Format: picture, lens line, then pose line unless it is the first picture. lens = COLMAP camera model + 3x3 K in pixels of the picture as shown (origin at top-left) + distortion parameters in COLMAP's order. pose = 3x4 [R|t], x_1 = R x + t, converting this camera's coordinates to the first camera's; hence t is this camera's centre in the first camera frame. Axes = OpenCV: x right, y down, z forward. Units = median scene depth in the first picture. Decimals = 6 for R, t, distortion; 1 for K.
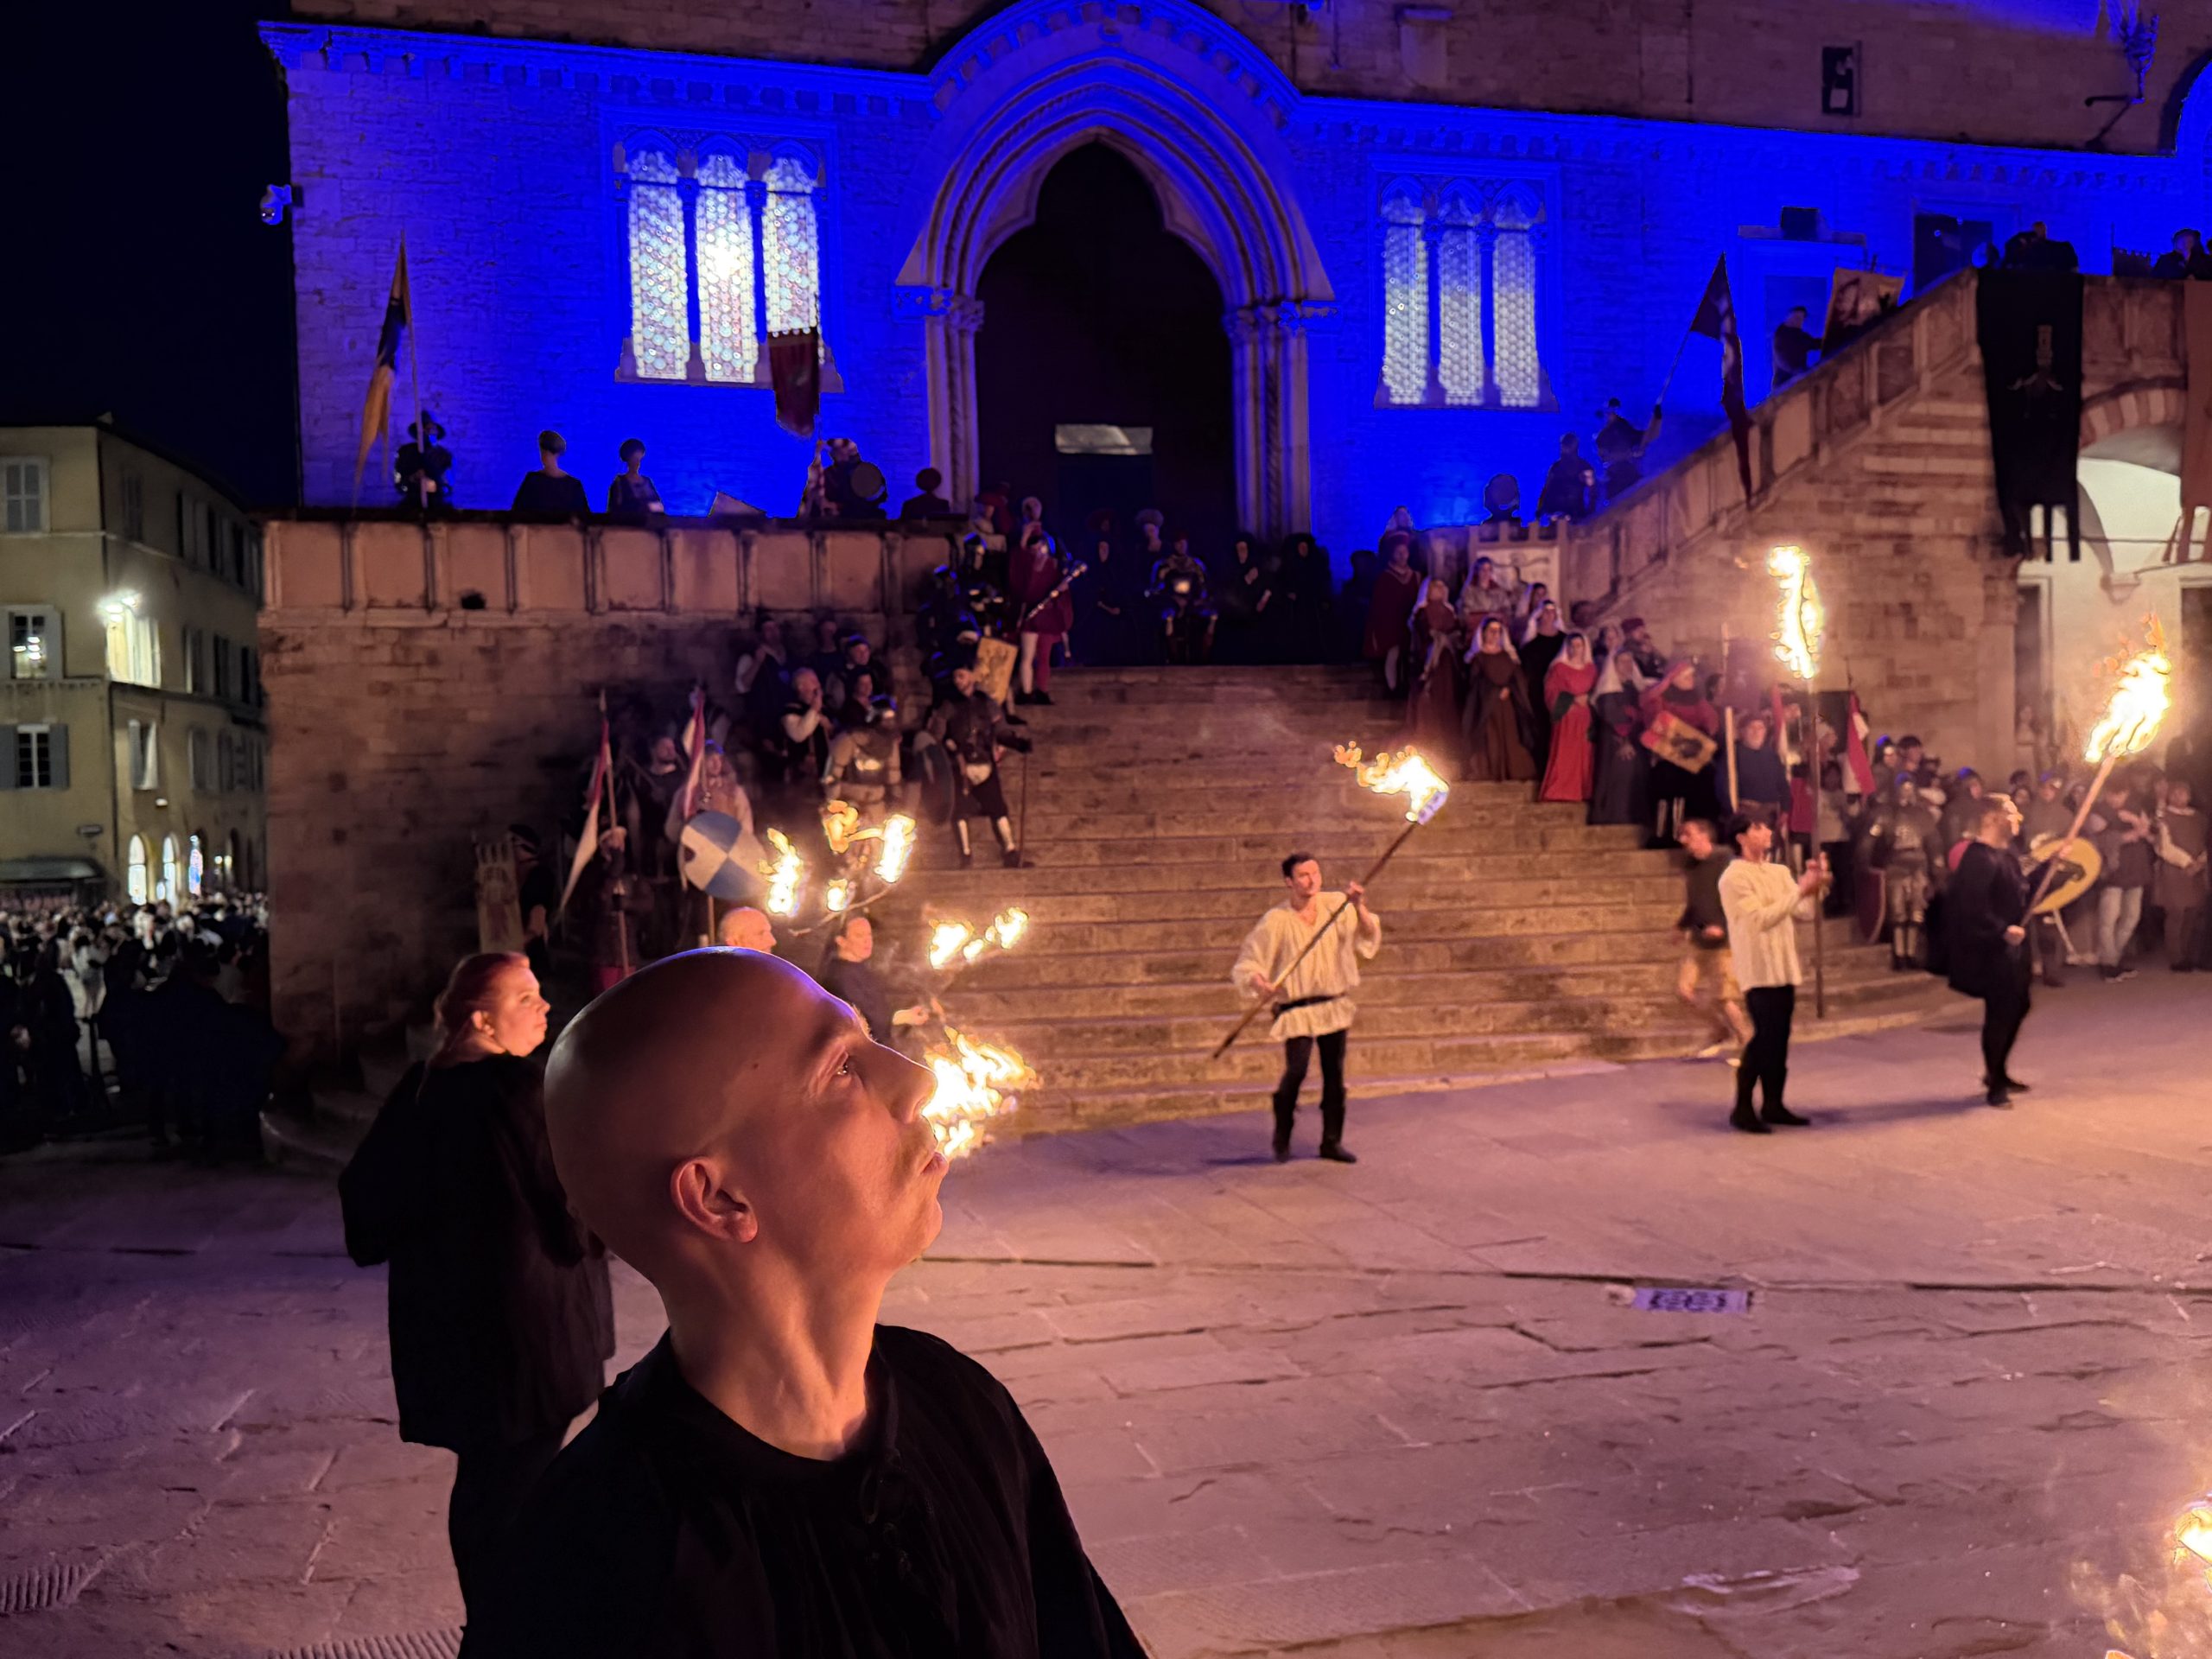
lens RADIAL K [[1878.3, 0, 1103.3], [0, 1878.3, 838.5], [0, 0, 1]] dist [0.152041, -0.316256]
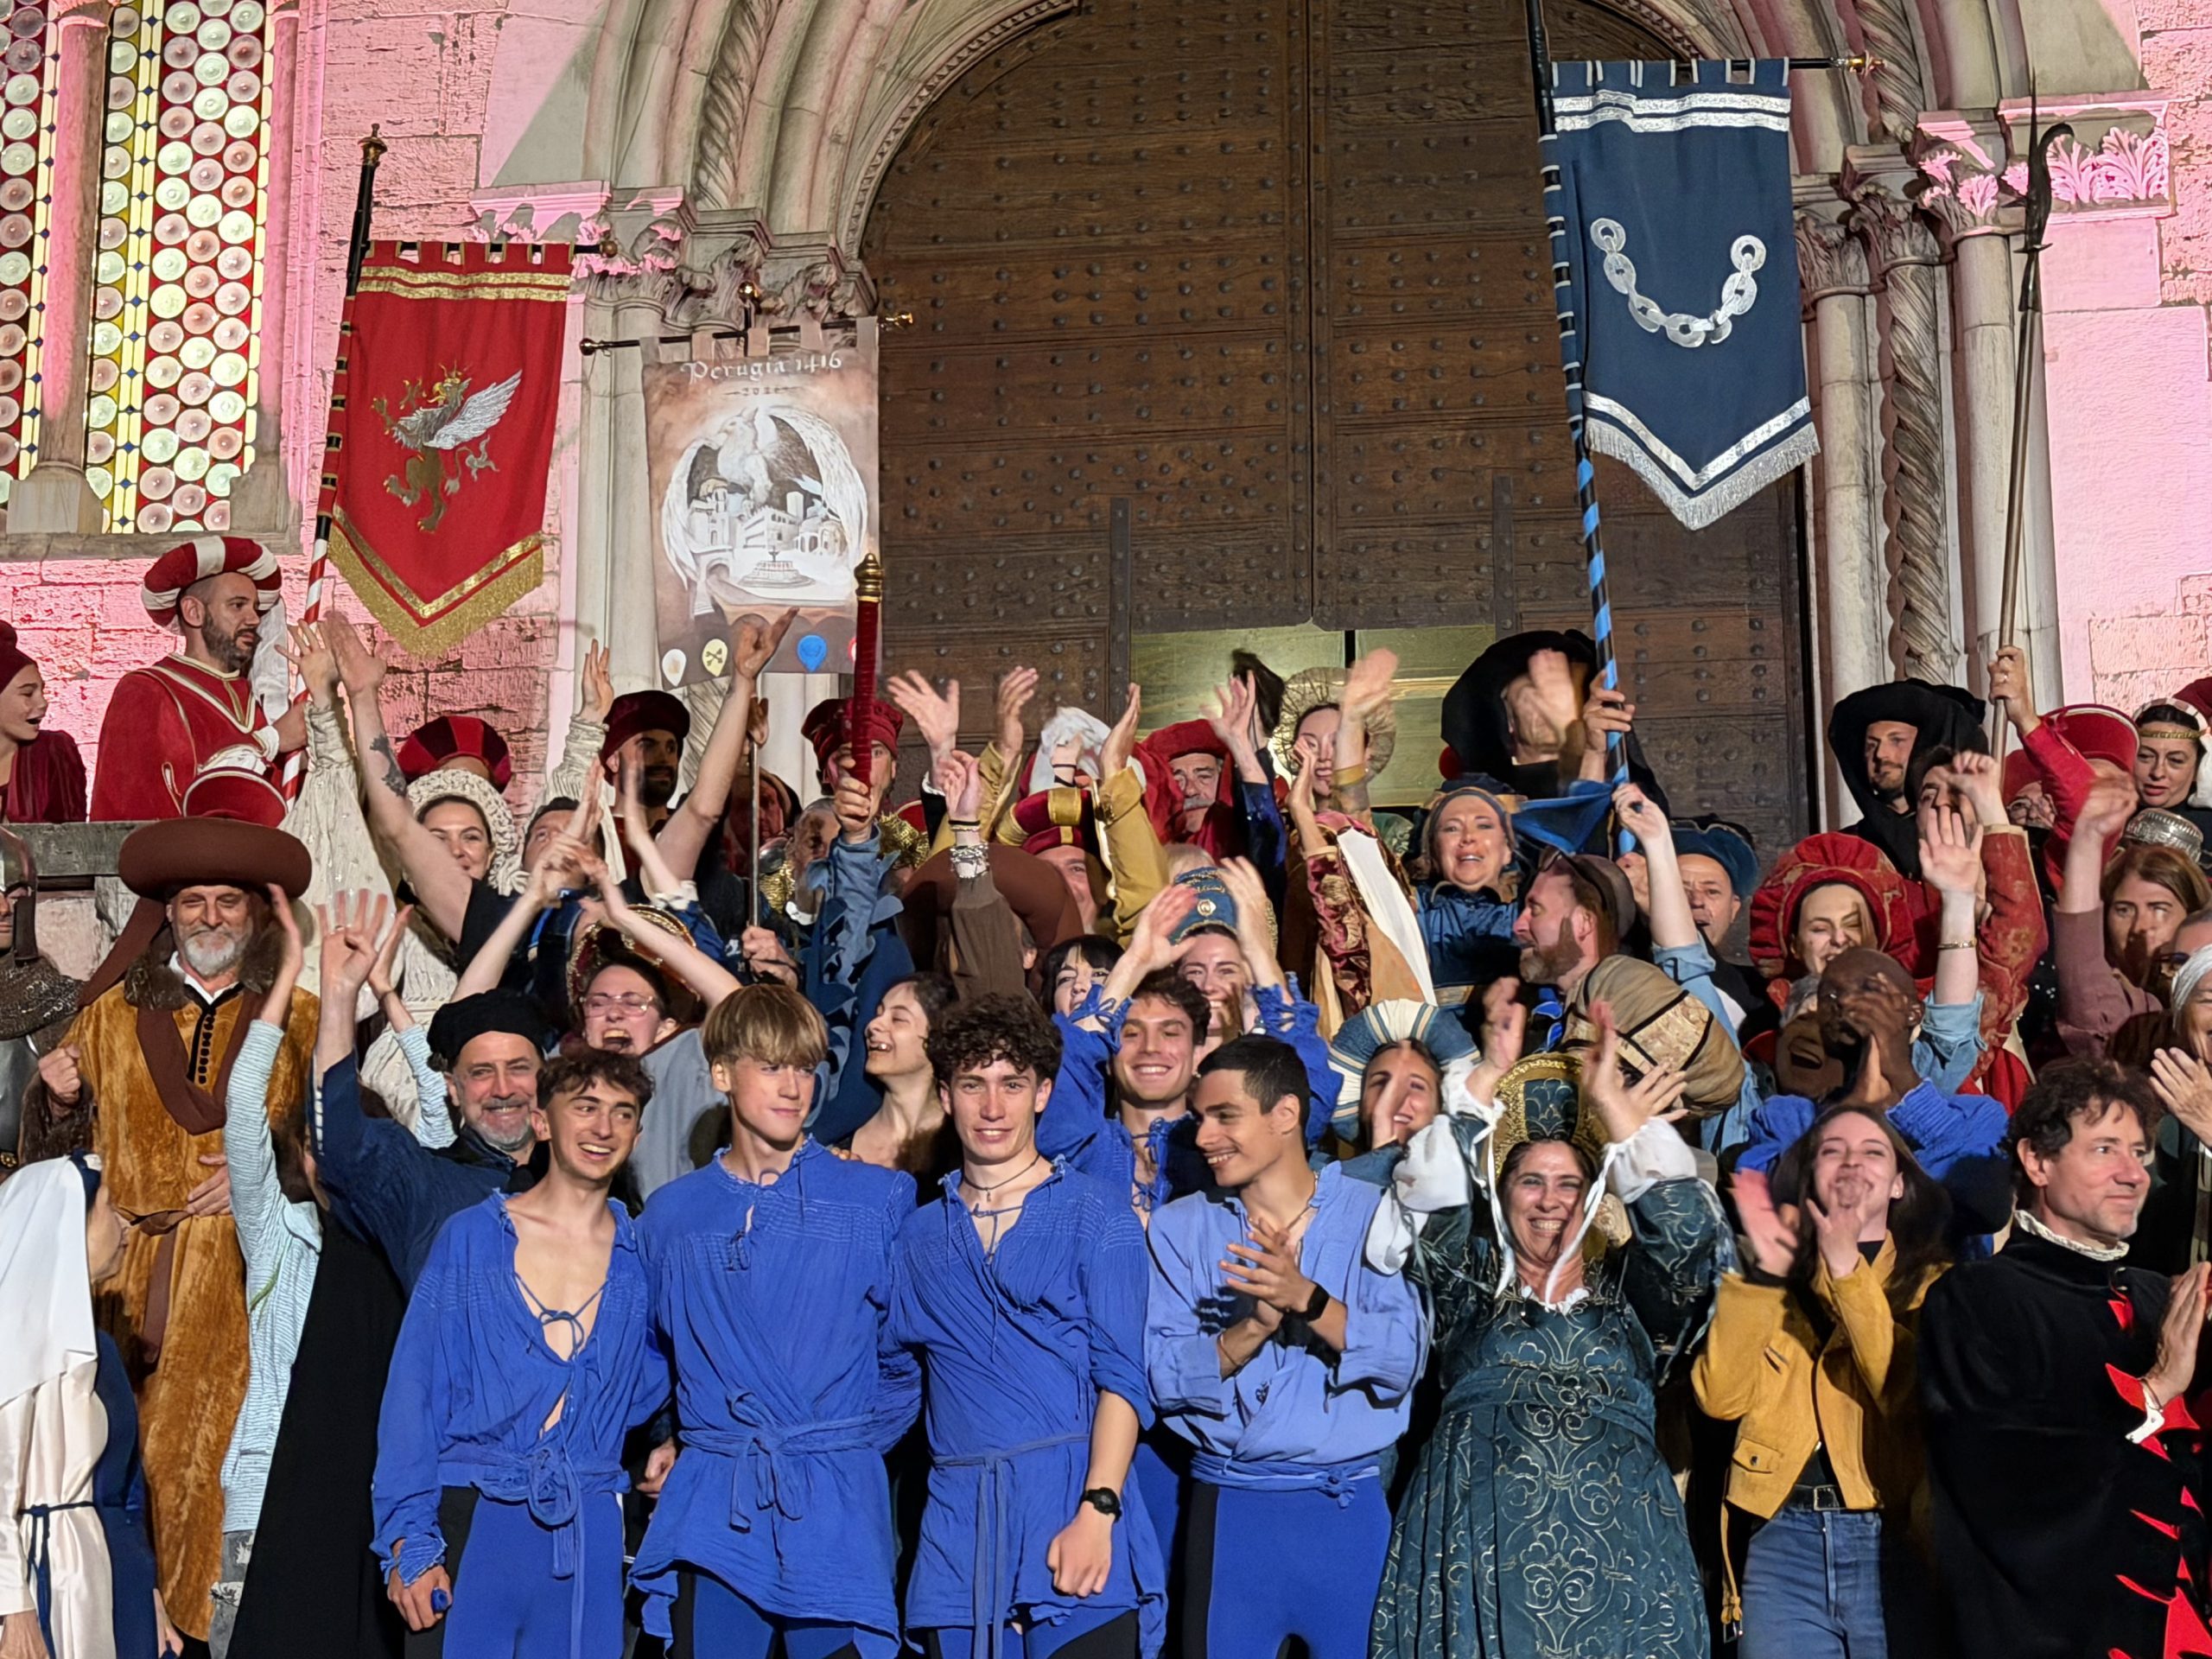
lens RADIAL K [[4094.7, 0, 1061.4], [0, 4094.7, 884.4], [0, 0, 1]] dist [0.129760, 0.033479]
pose [[0.931403, -0.068369, -0.357510, 0.195819], [-0.033821, 0.961696, -0.272024, -0.020285], [0.362414, 0.265455, 0.893414, 0.506566]]
